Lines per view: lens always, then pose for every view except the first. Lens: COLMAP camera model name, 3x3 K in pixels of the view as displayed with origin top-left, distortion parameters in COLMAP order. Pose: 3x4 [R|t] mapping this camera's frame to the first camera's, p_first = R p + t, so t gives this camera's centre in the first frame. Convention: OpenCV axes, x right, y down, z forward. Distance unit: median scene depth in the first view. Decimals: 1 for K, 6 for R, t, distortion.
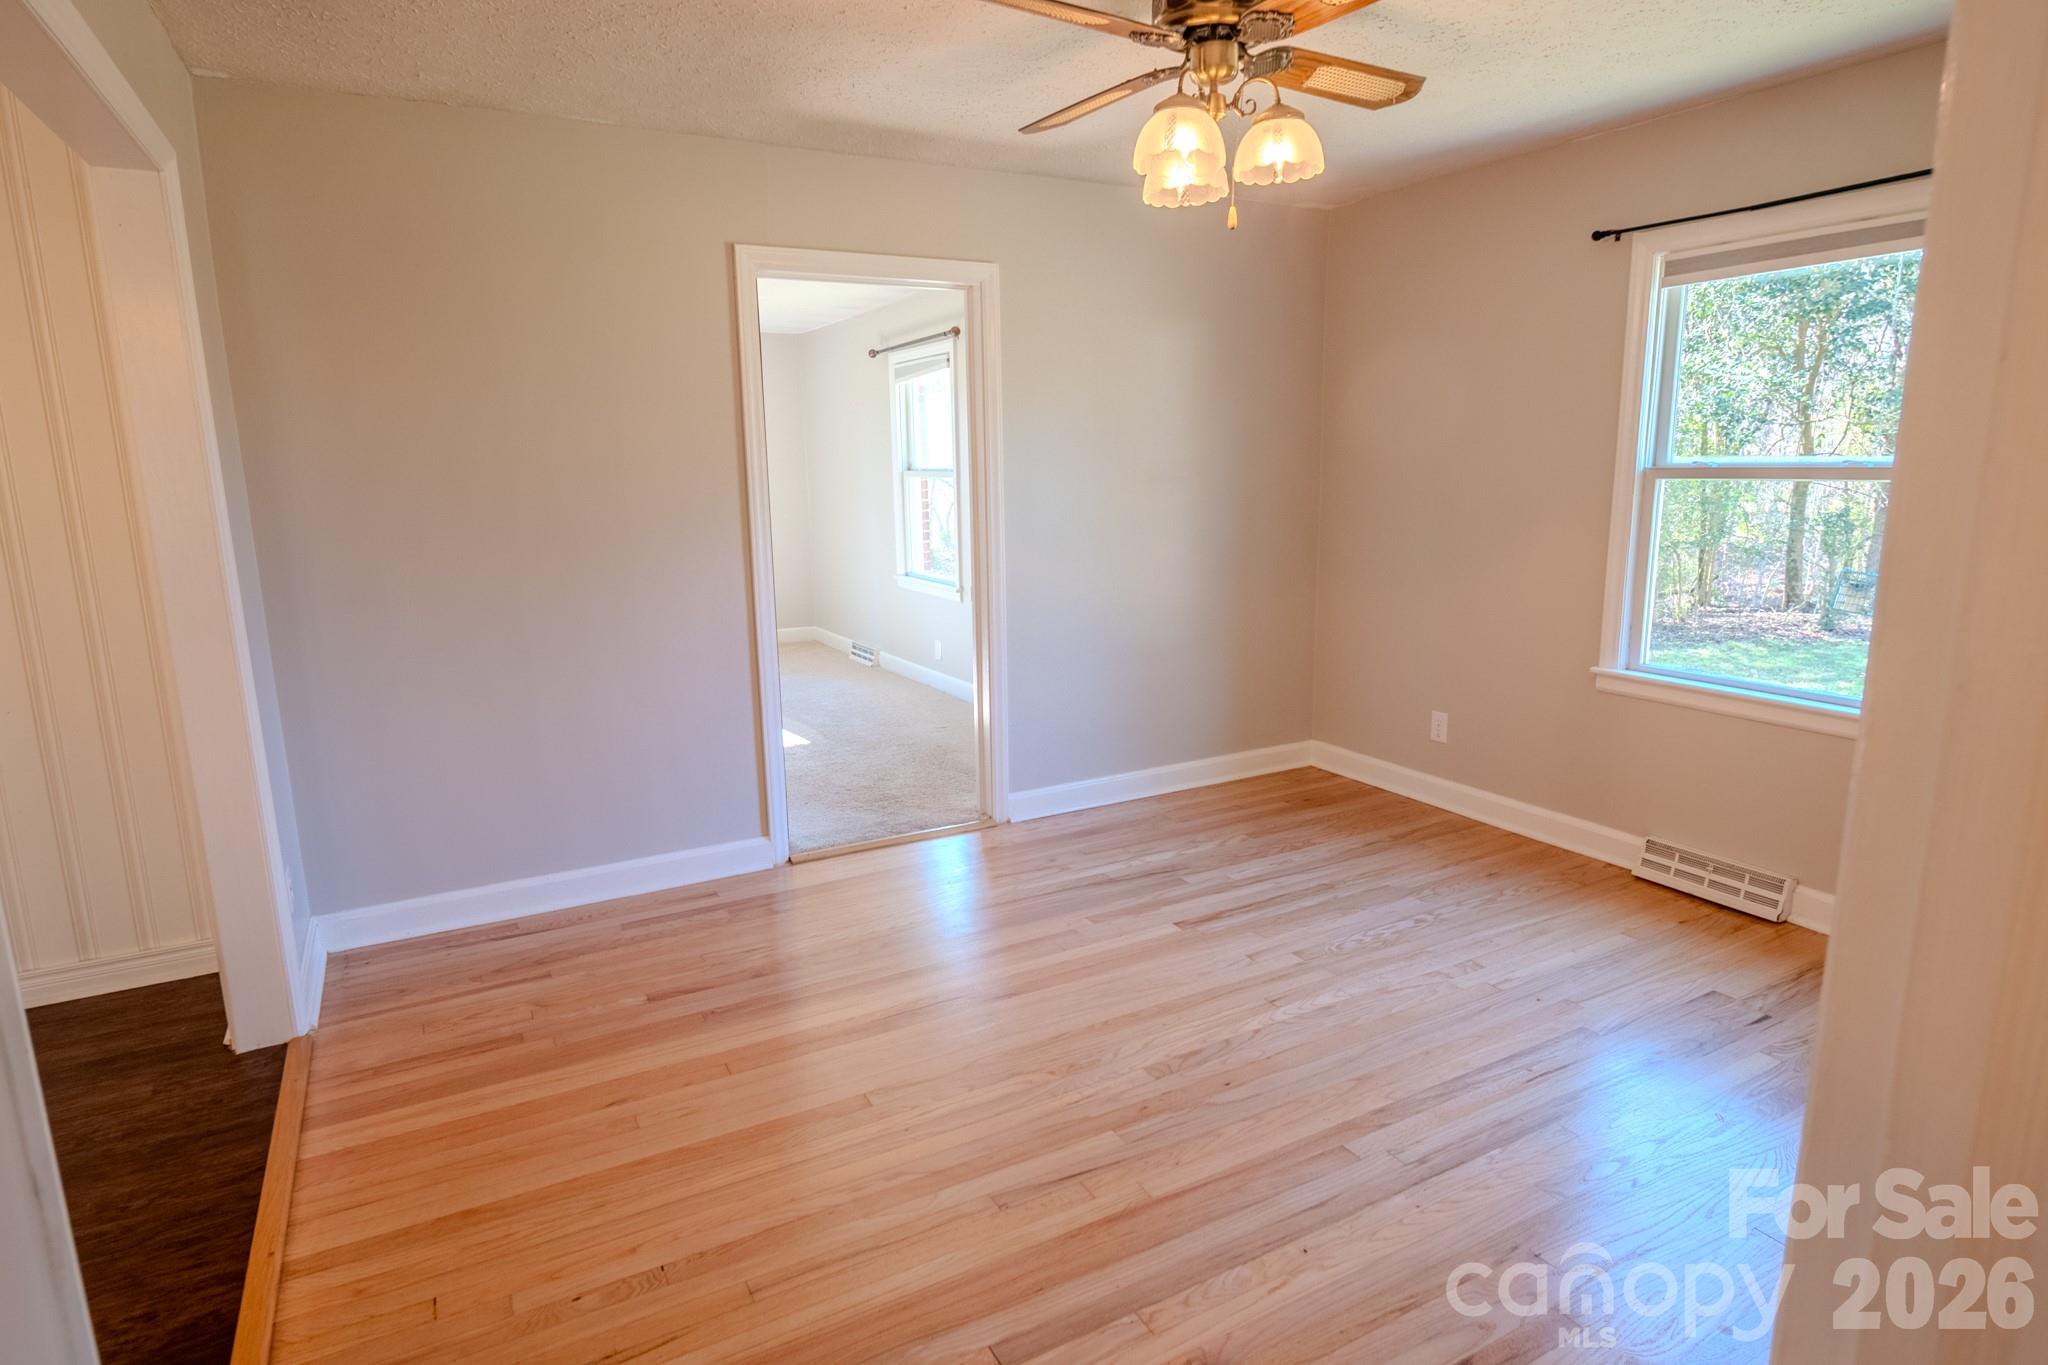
lens RADIAL K [[1117.8, 0, 1016.7], [0, 1117.8, 678.7], [0, 0, 1]] dist [0.001258, -0.004495]
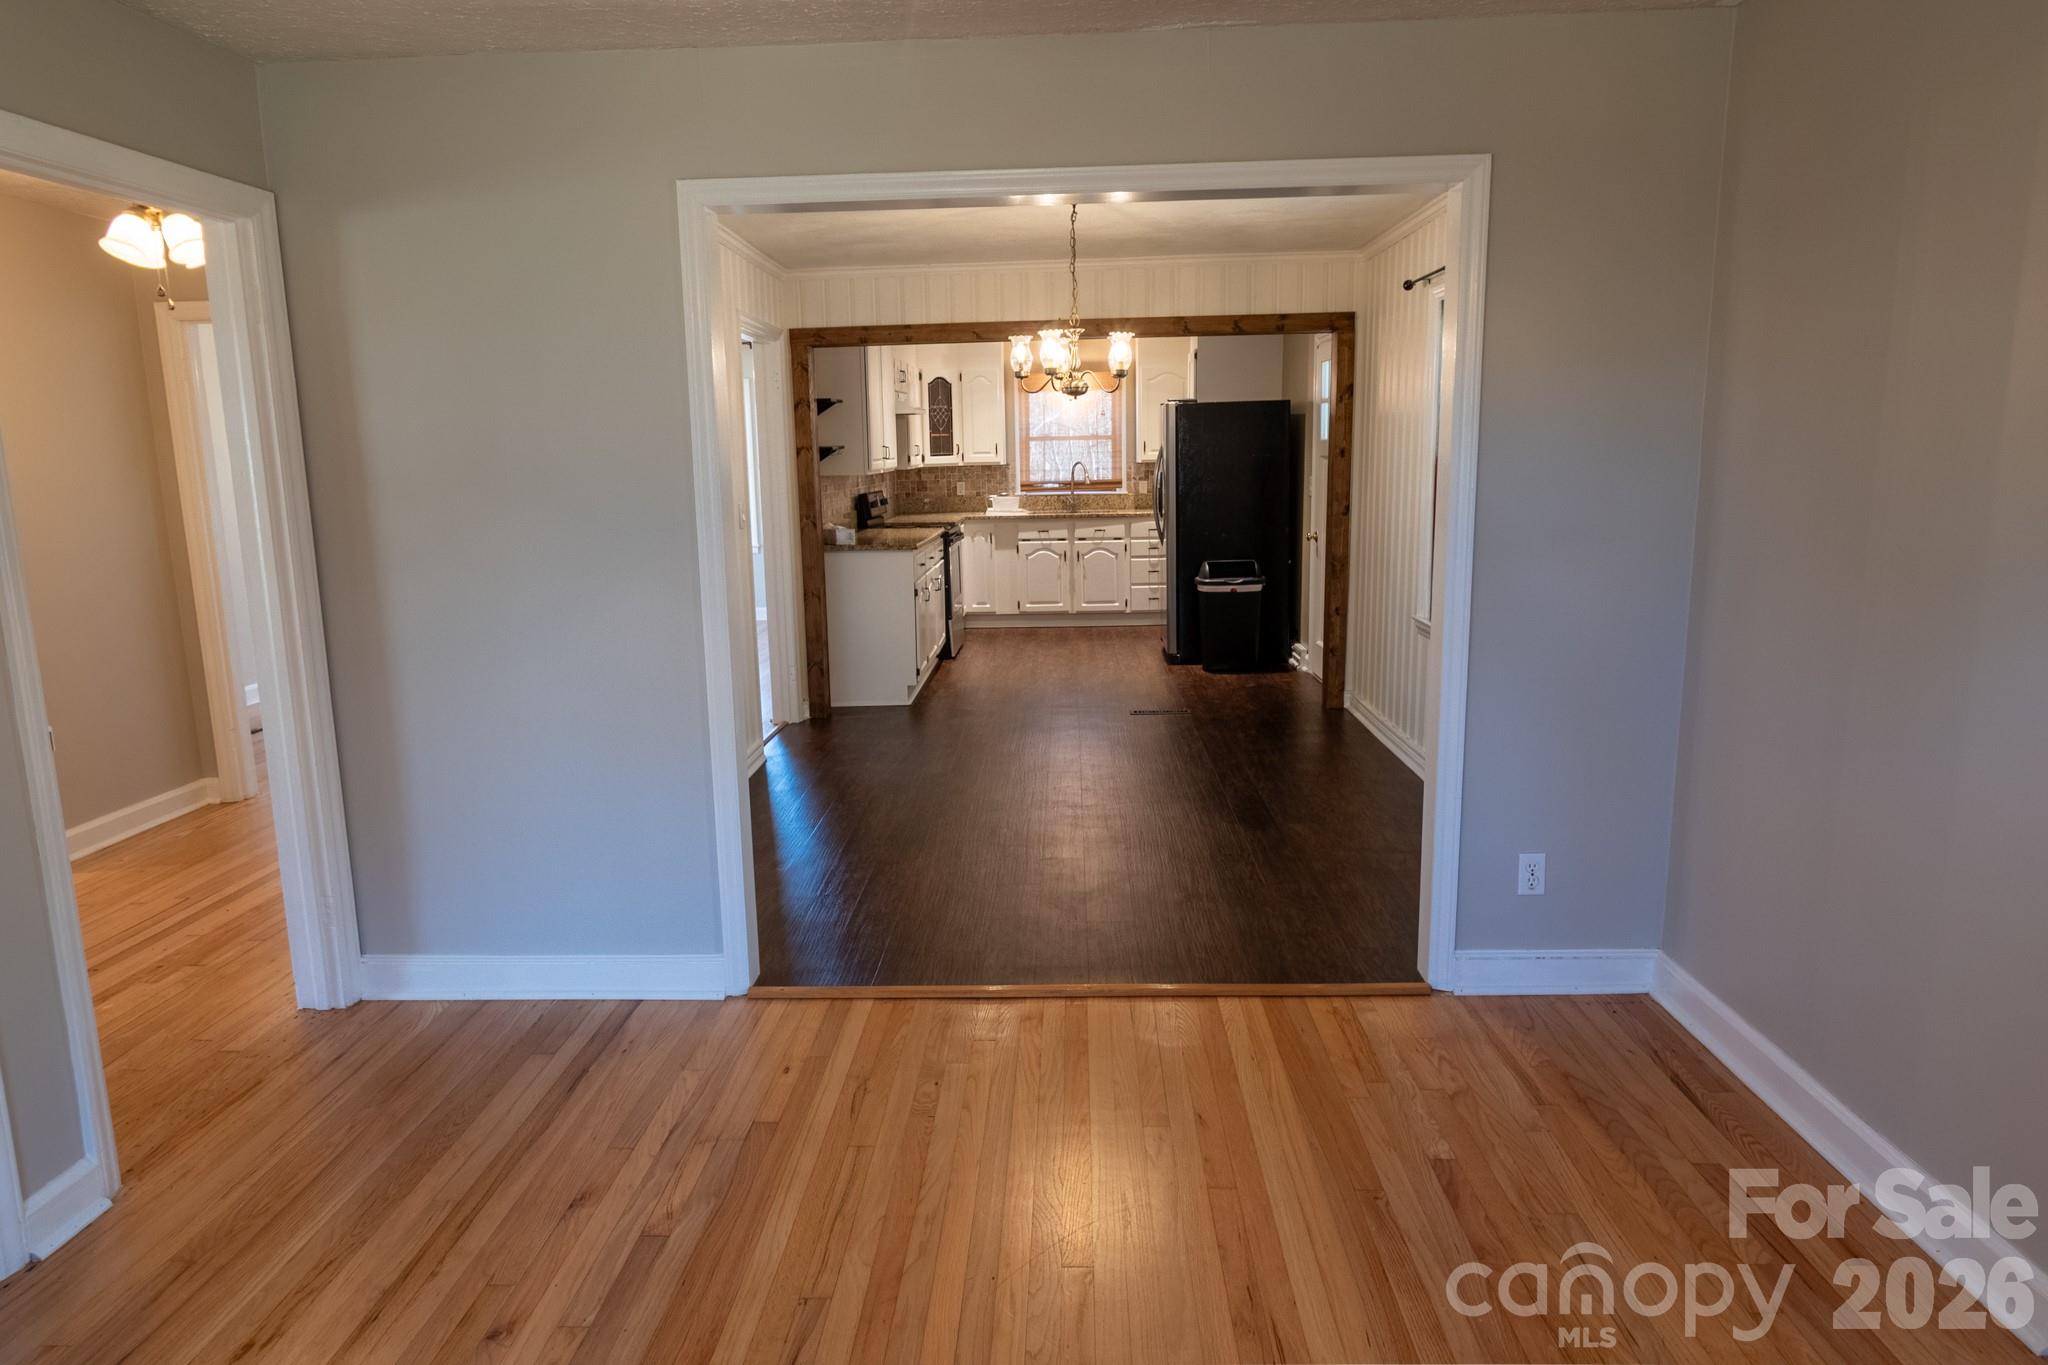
lens RADIAL K [[1258.9, 0, 1021.1], [0, 1258.9, 675.7], [0, 0, 1]] dist [-0.000063, 0.000821]
pose [[-0.512798, 0.175374, -0.840406, 0.383557], [-0.142151, 0.948056, 0.284575, -0.182469], [0.846659, 0.265394, -0.461231, 0.864681]]
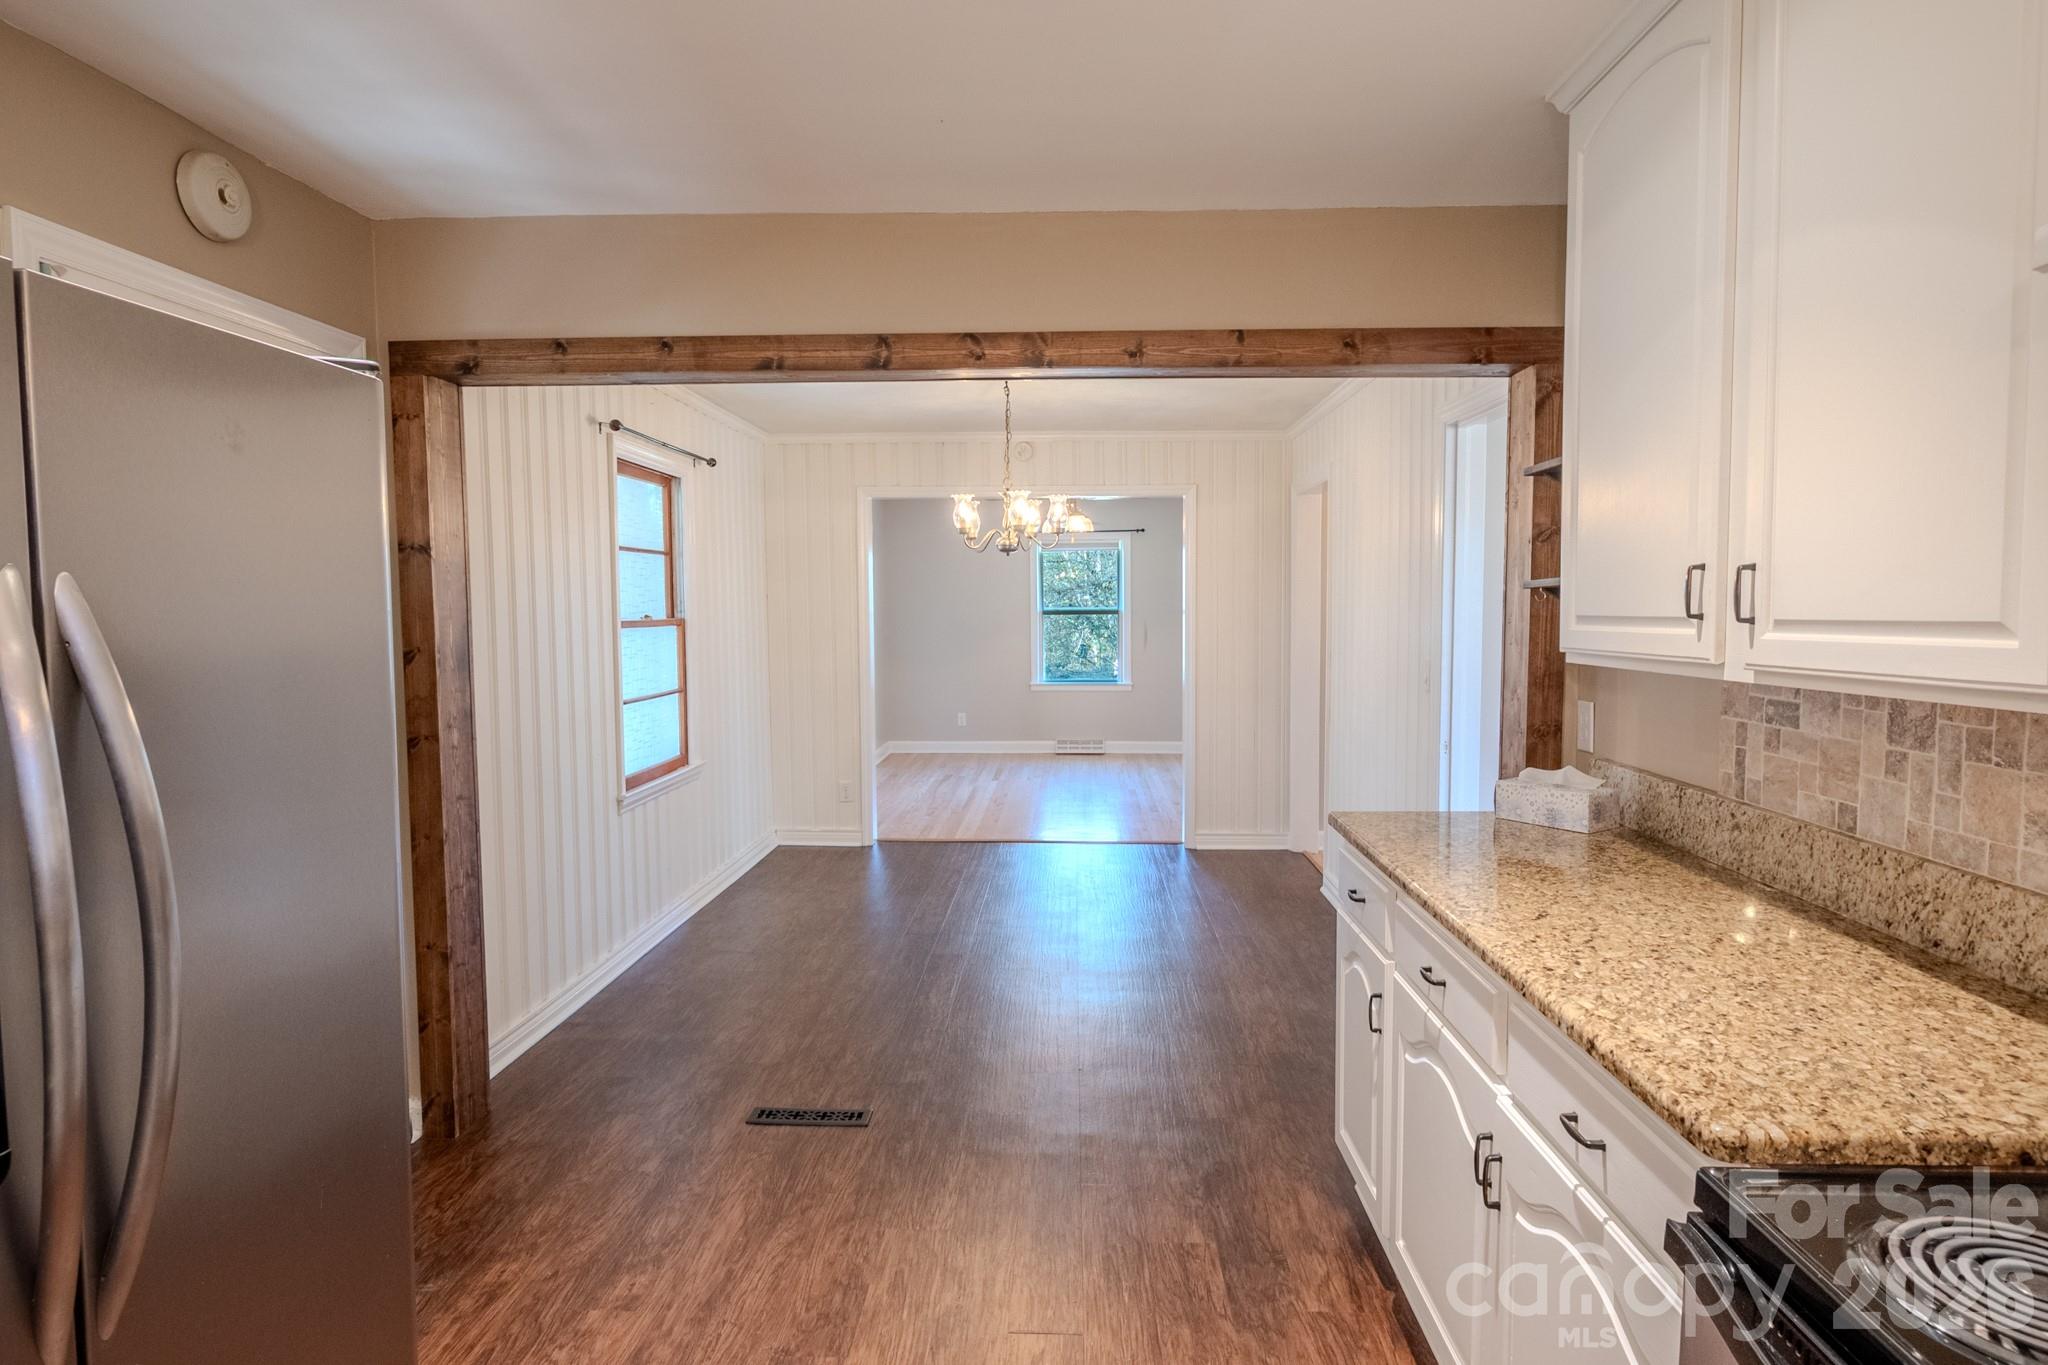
lens RADIAL K [[1117.8, 0, 1020.7], [0, 1117.8, 680.4], [0, 0, 1]] dist [0.001258, -0.004495]
pose [[0.522231, -0.047137, 0.851500, -1.892032], [0.165683, 0.985054, -0.047084, 0.112300], [-0.836555, 0.165668, 0.522236, -0.427719]]
